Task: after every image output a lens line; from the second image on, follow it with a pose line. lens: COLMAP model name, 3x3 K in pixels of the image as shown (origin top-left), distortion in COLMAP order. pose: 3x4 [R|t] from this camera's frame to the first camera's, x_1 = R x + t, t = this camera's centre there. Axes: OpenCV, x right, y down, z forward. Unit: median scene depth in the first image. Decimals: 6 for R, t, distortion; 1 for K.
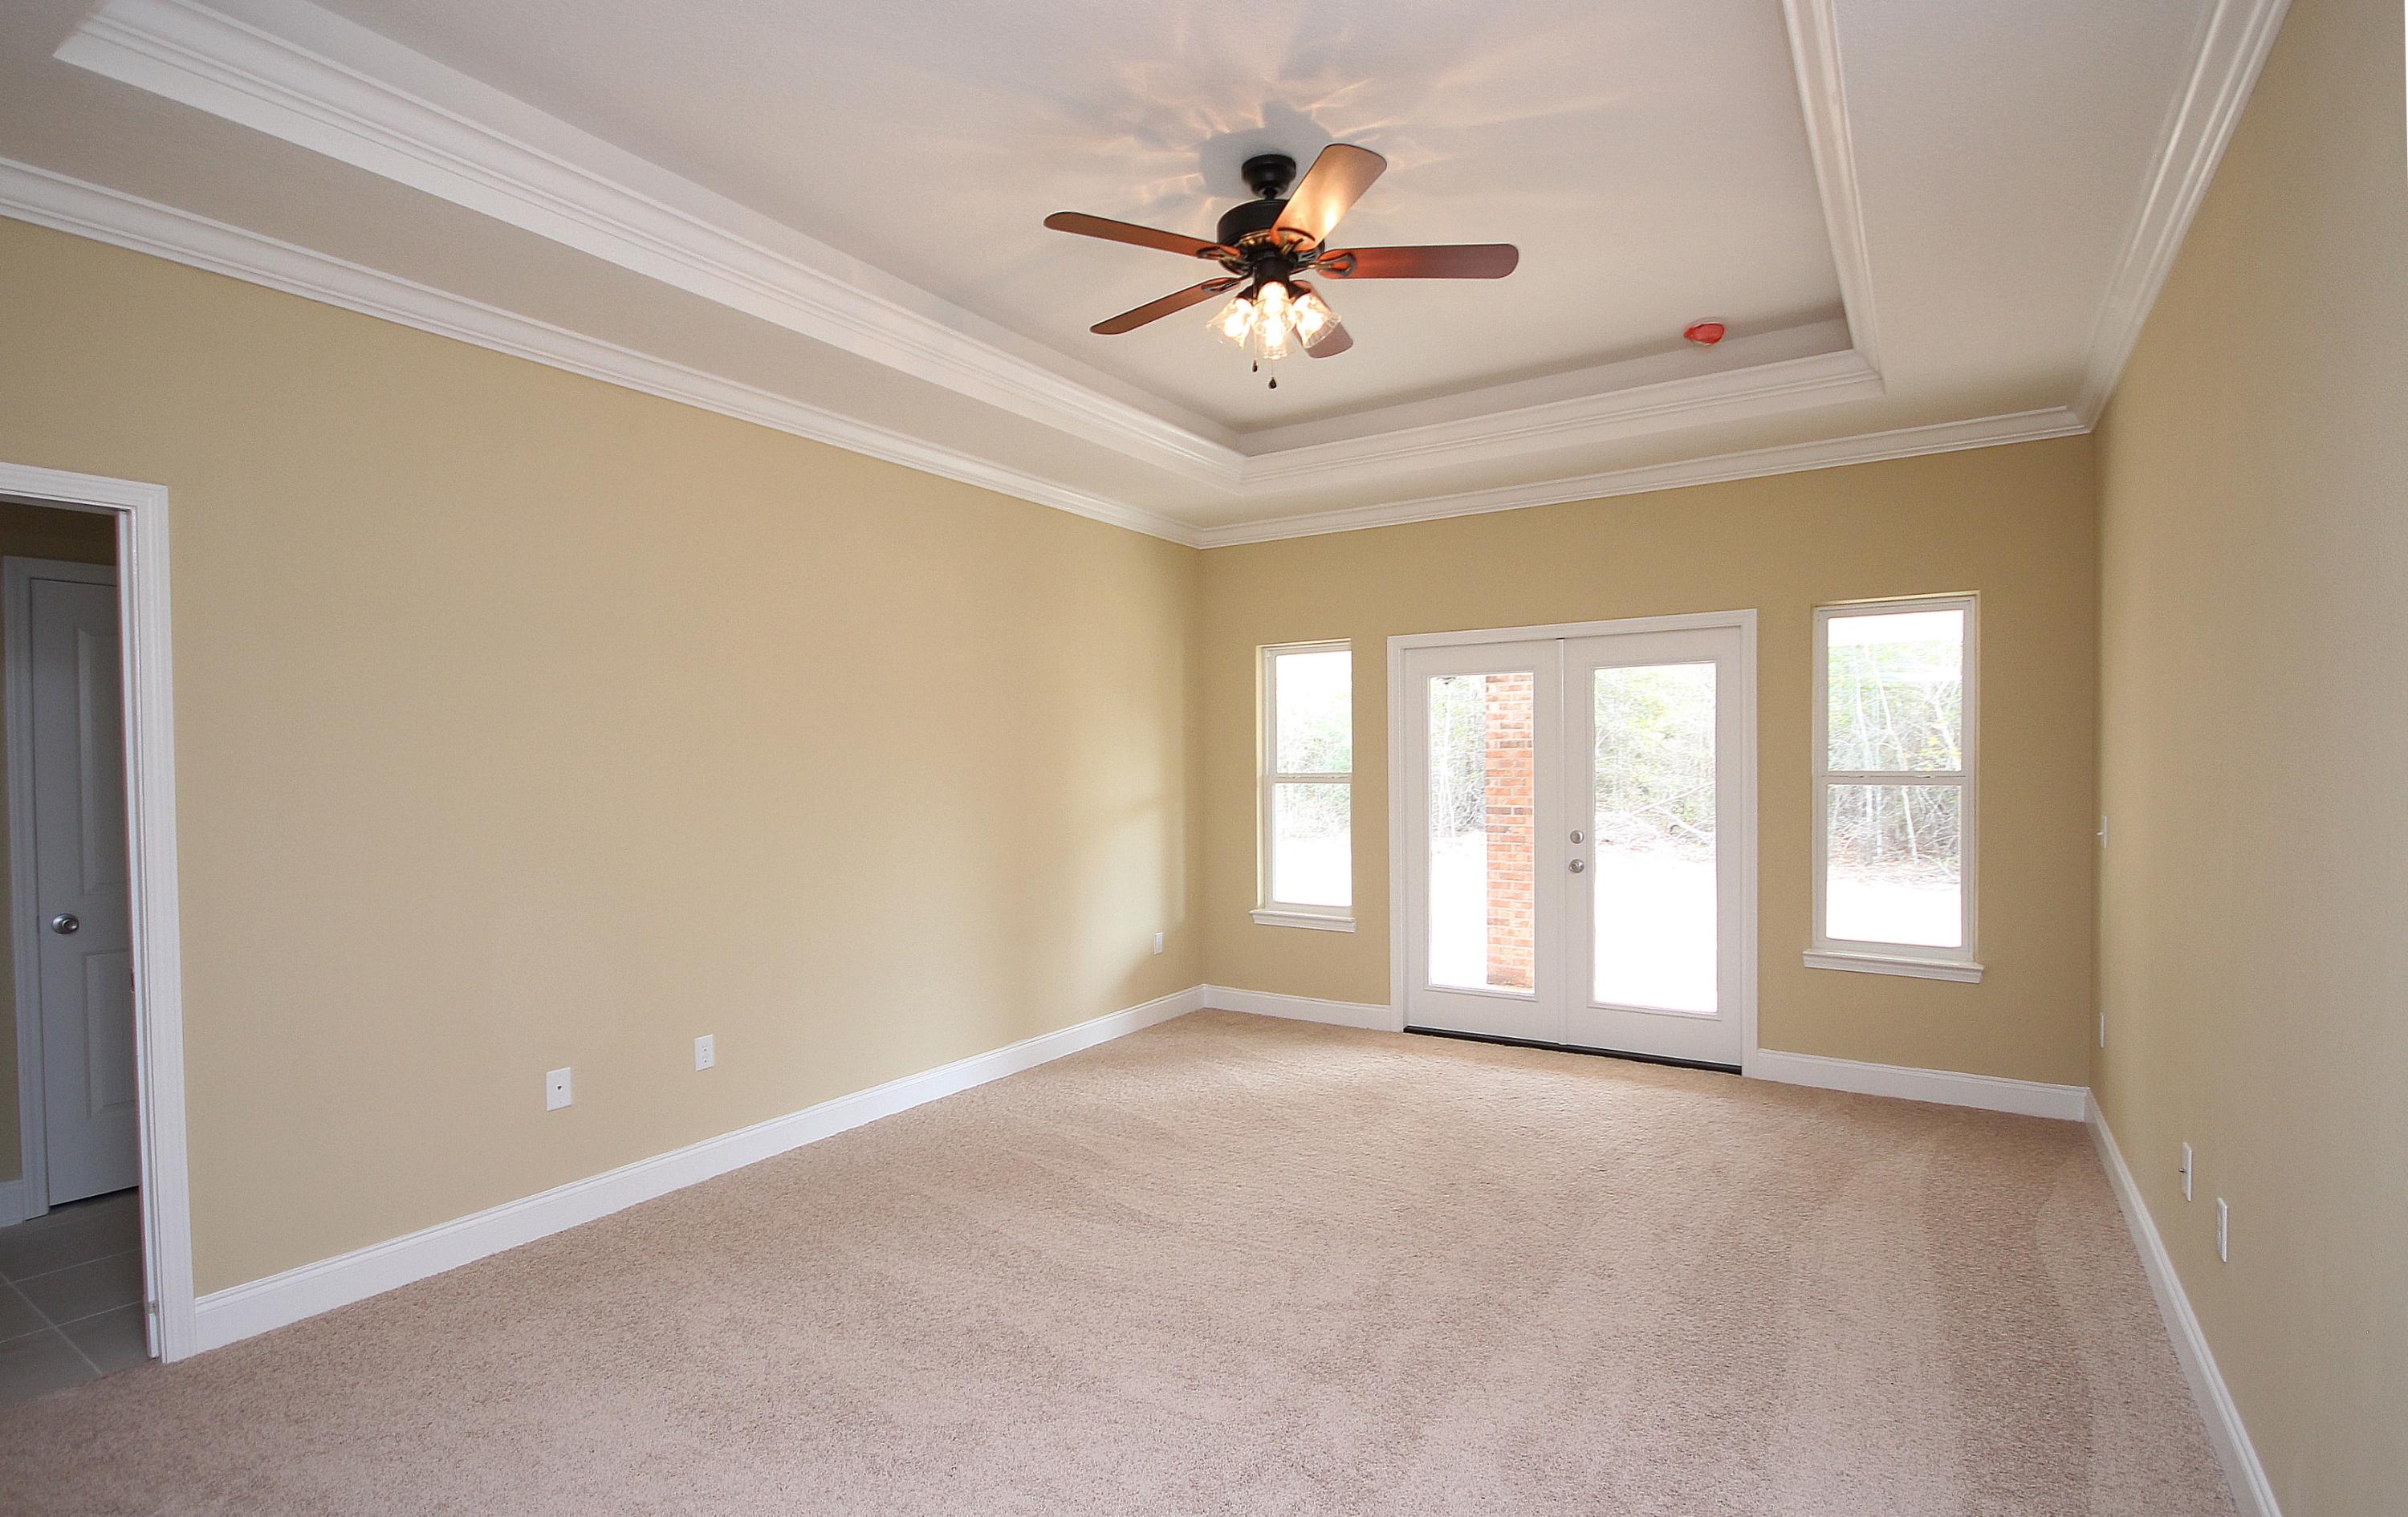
lens RADIAL K [[1131.3, 0, 1198.2], [0, 1131.3, 785.0], [0, 0, 1]] dist [-0.000032, -0.007095]
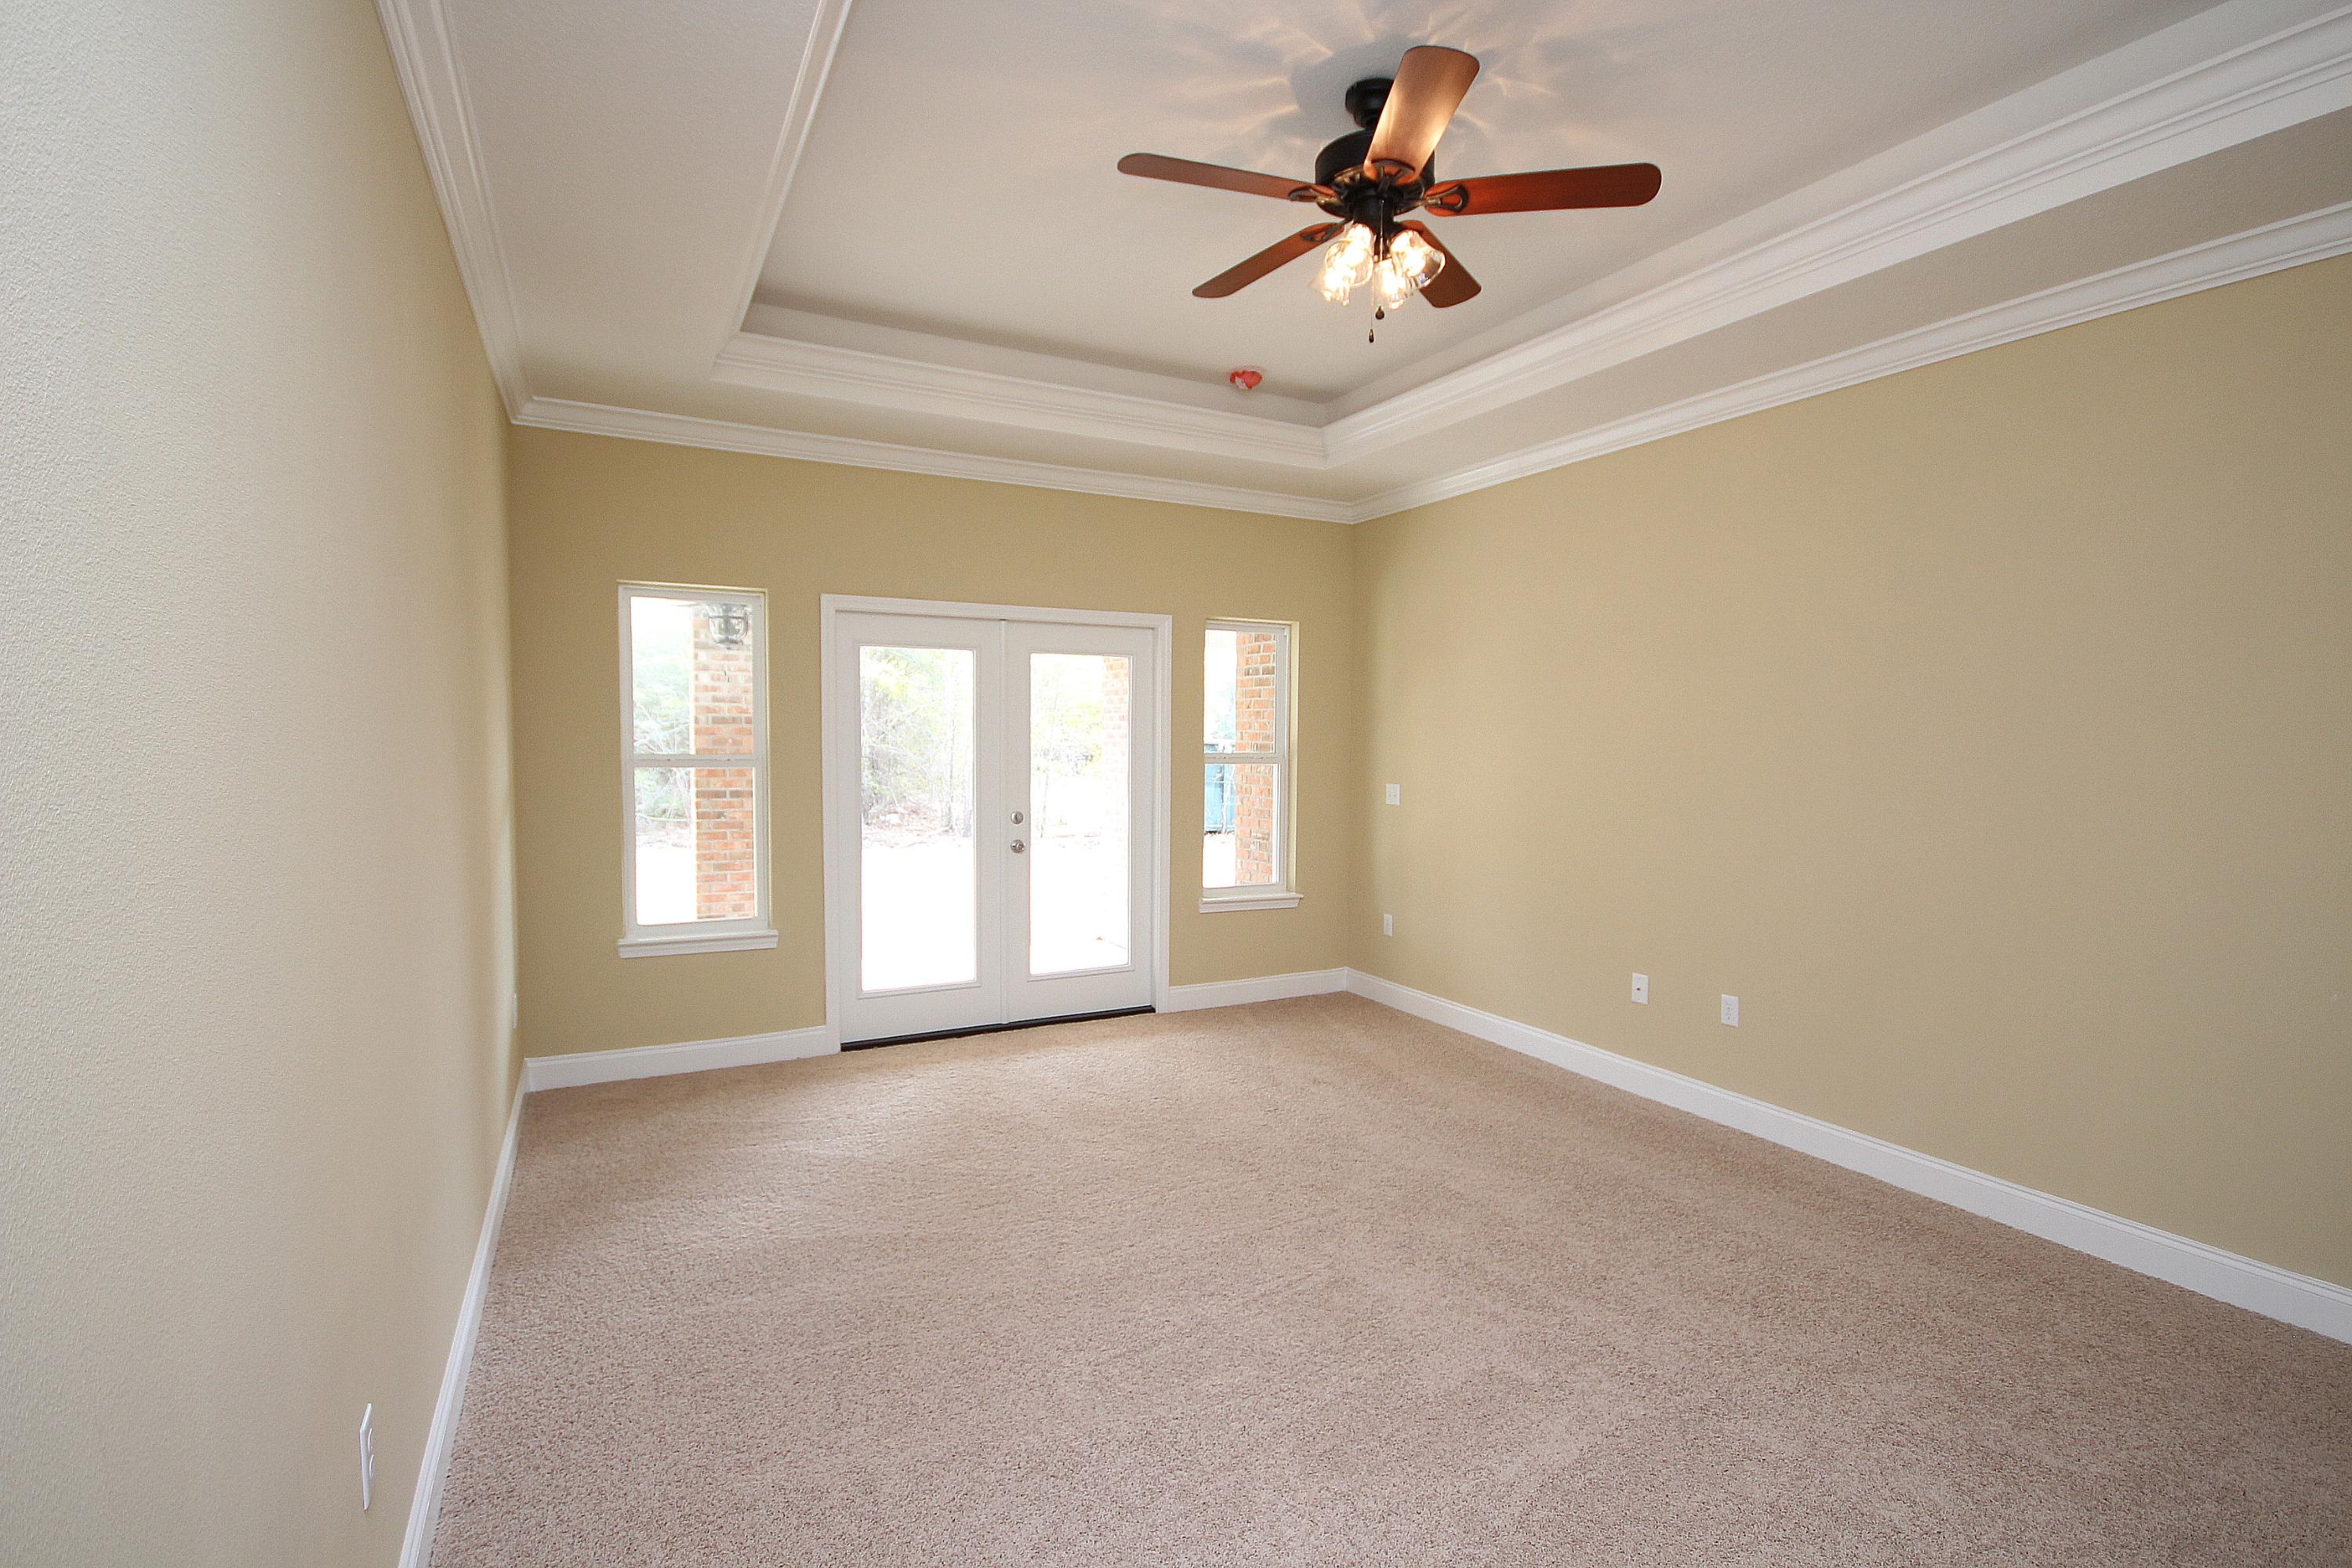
lens RADIAL K [[1083.3, 0, 1176.1], [0, 1083.3, 791.3], [0, 0, 1]] dist [-0.000032, -0.000640]
pose [[0.493282, -0.030313, 0.869341, -0.411312], [0.003793, 0.999458, 0.032698, -0.008470], [-0.869861, -0.012832, 0.493130, 0.365929]]
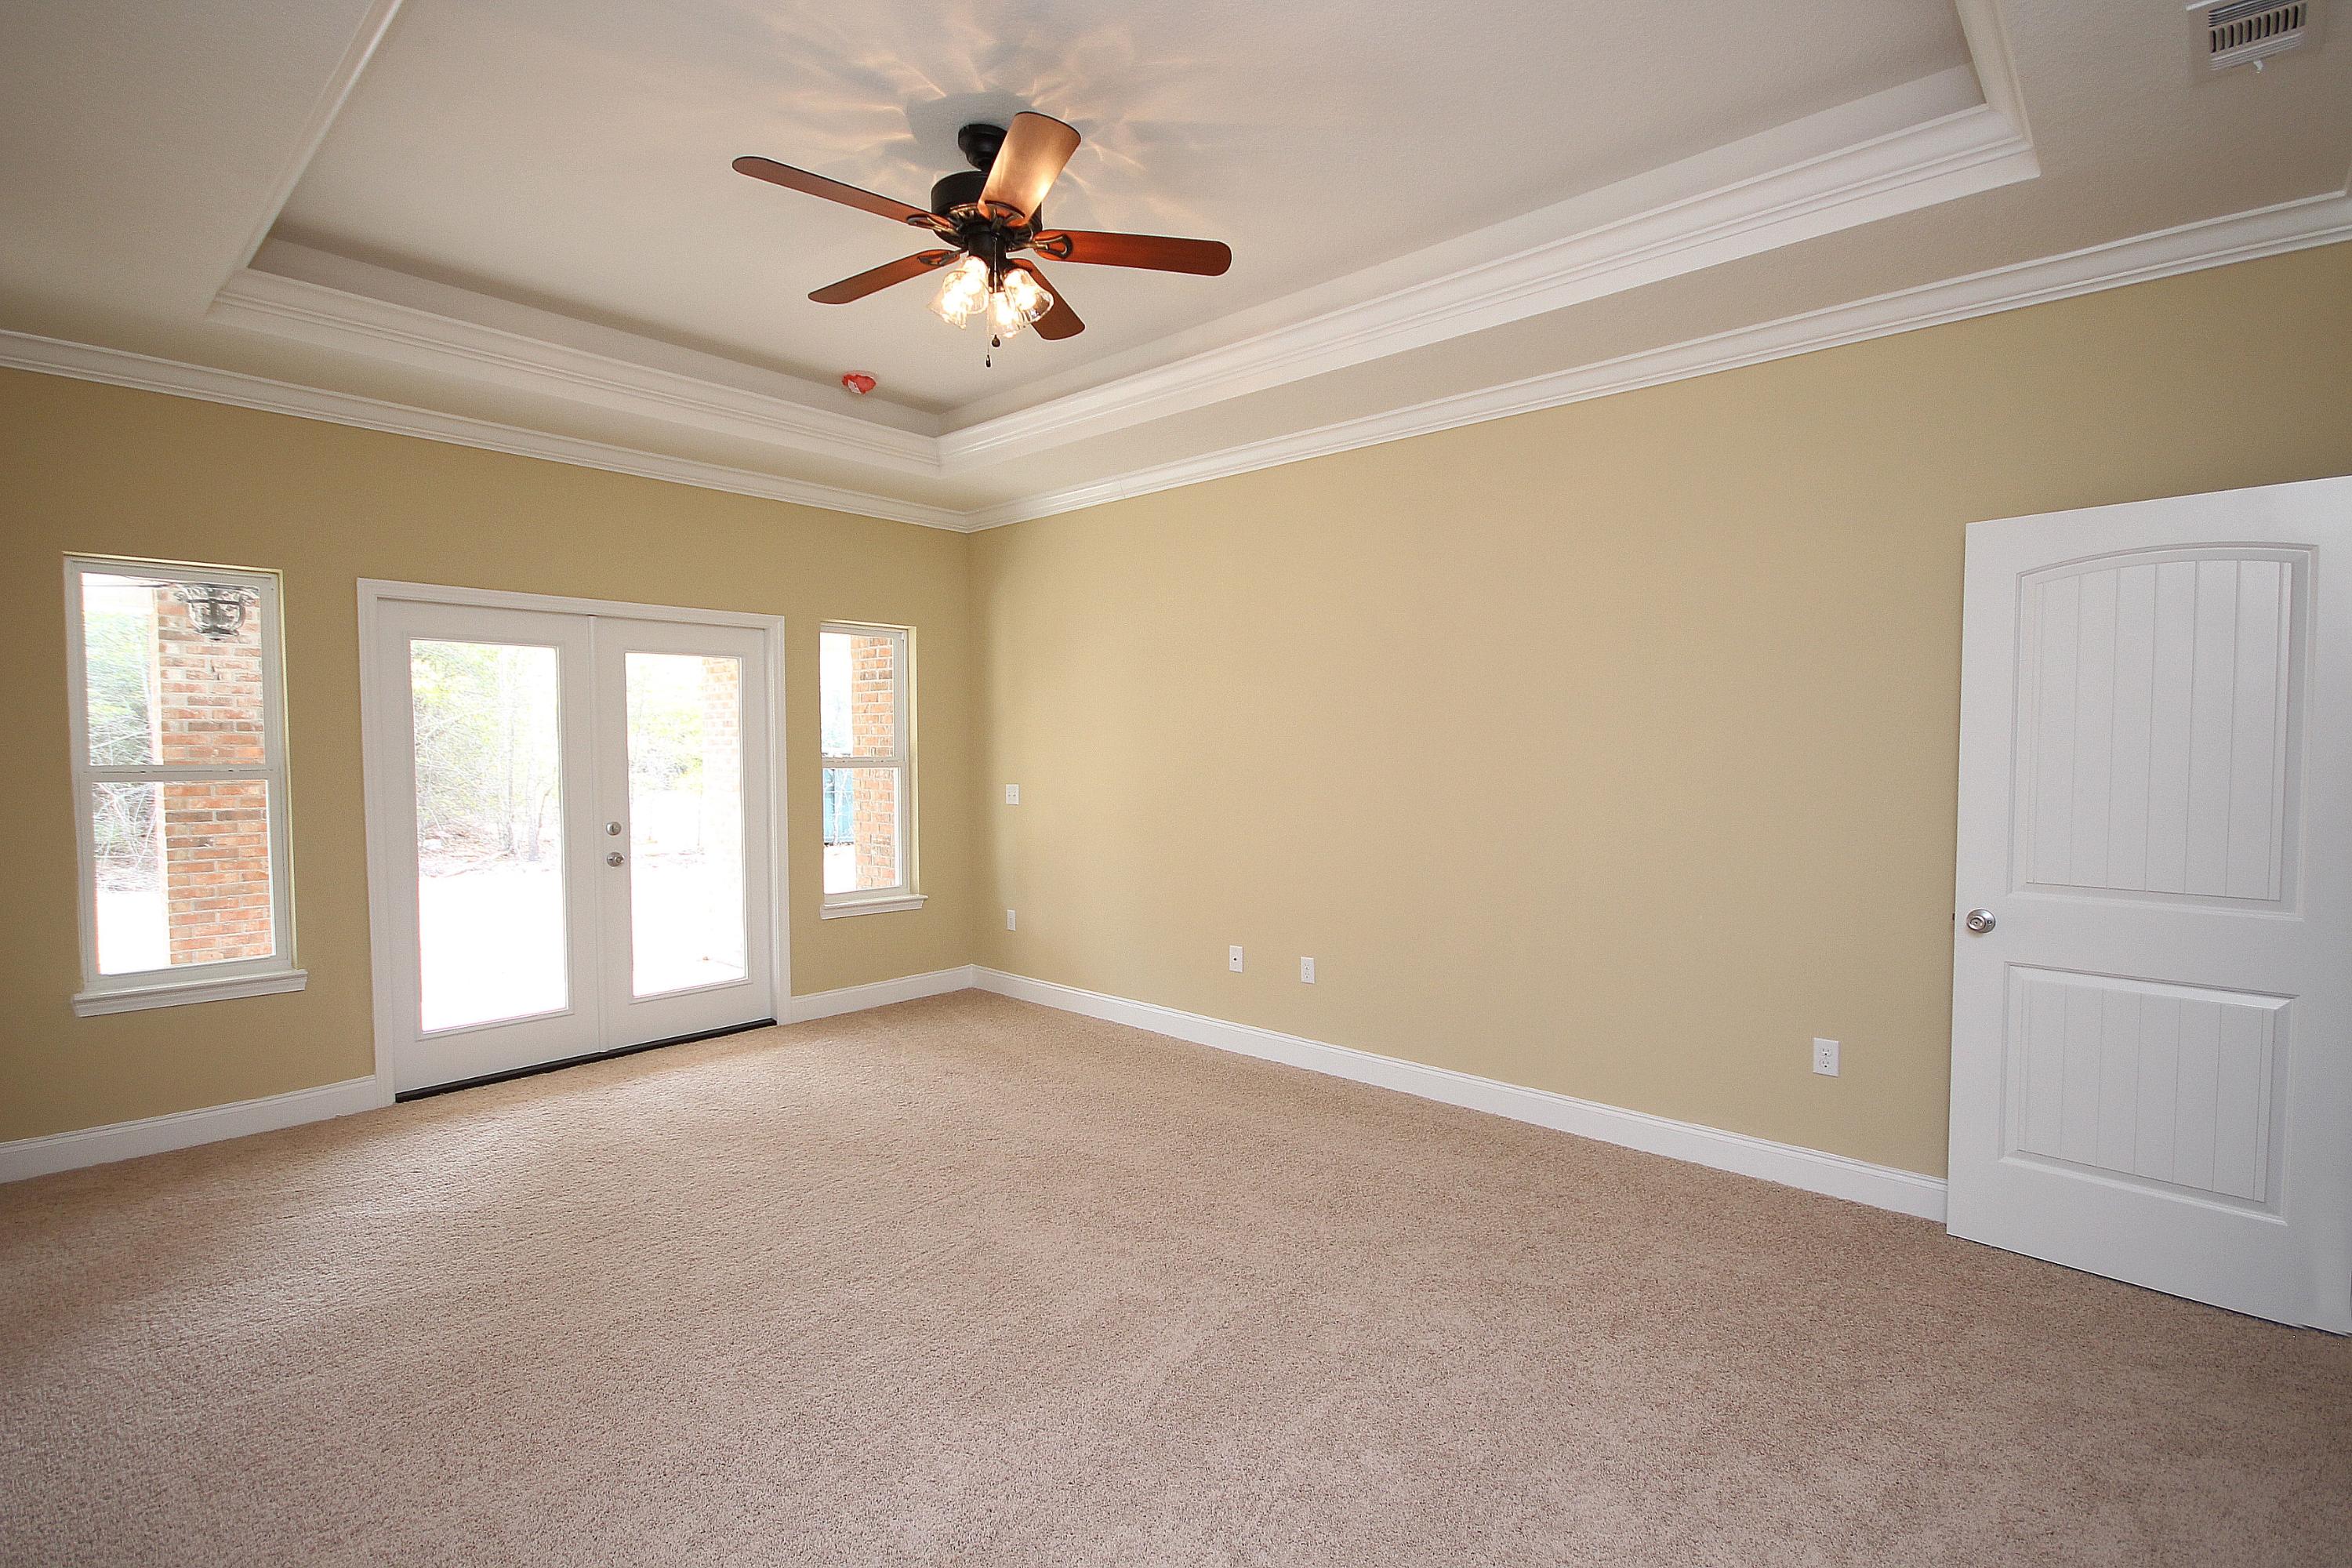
lens RADIAL K [[1081.4, 0, 1173.2], [0, 1081.4, 789.8], [0, 0, 1]] dist [0.018043, -0.014252]
pose [[0.165302, -0.030937, 0.985758, -0.446626], [0.020139, 0.999405, 0.027988, -0.002212], [-0.986037, 0.015226, 0.165827, 0.360090]]
